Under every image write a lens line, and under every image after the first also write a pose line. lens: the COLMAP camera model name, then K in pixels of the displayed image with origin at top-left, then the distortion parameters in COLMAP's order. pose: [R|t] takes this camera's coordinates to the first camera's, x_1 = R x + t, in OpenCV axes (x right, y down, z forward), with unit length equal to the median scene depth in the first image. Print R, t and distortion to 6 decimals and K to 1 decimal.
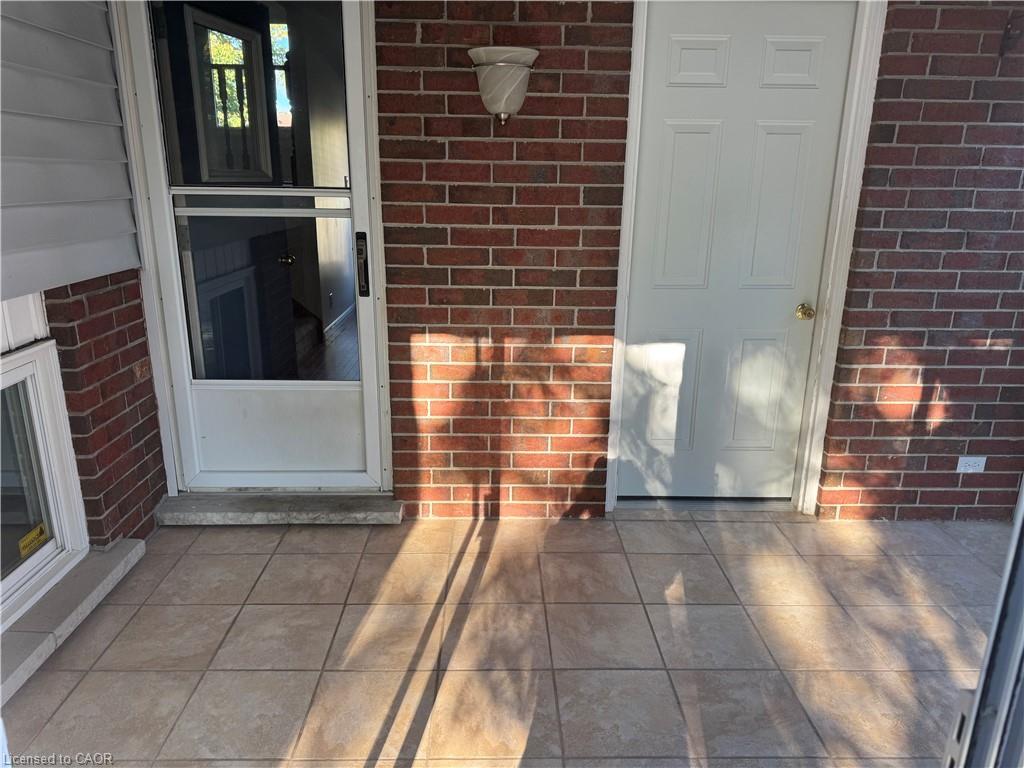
lens RADIAL K [[724.7, 0, 507.4], [0, 724.7, 382.4], [0, 0, 1]] dist [0.005215, -0.000452]
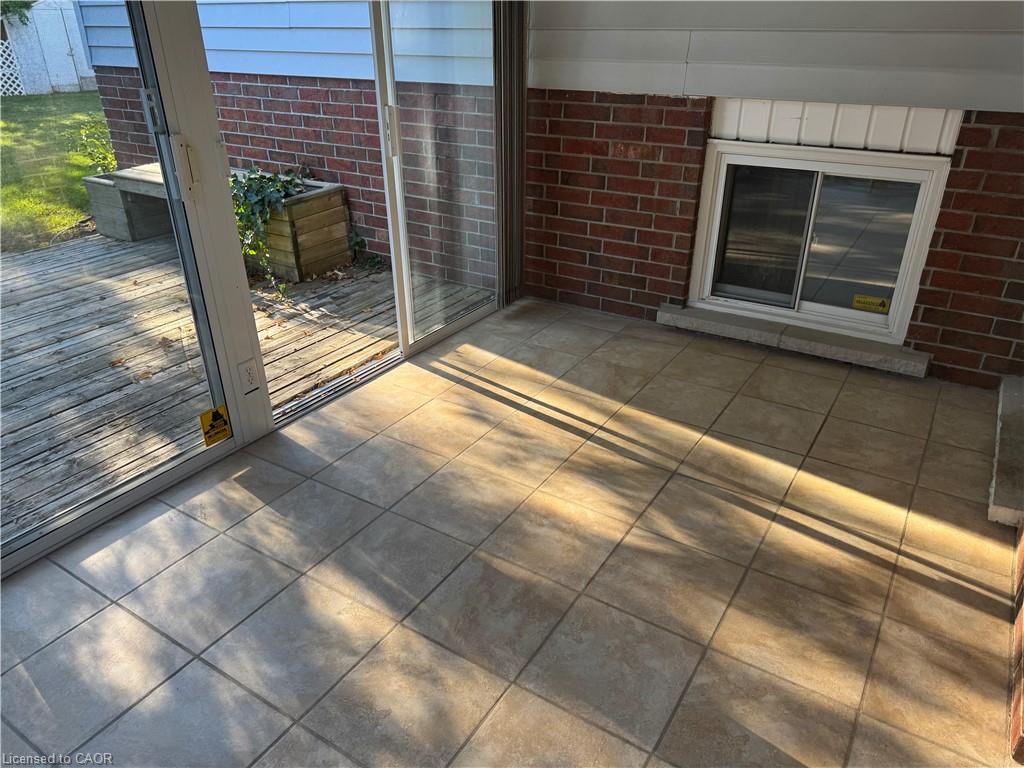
lens RADIAL K [[724.7, 0, 506.9], [0, 724.7, 386.2], [0, 0, 1]] dist [0.005215, -0.000452]
pose [[-0.547441, 0.379319, -0.745939, 0.768678], [-0.234984, 0.785832, 0.572059, -0.271352], [0.803175, 0.488452, -0.341063, 1.011650]]
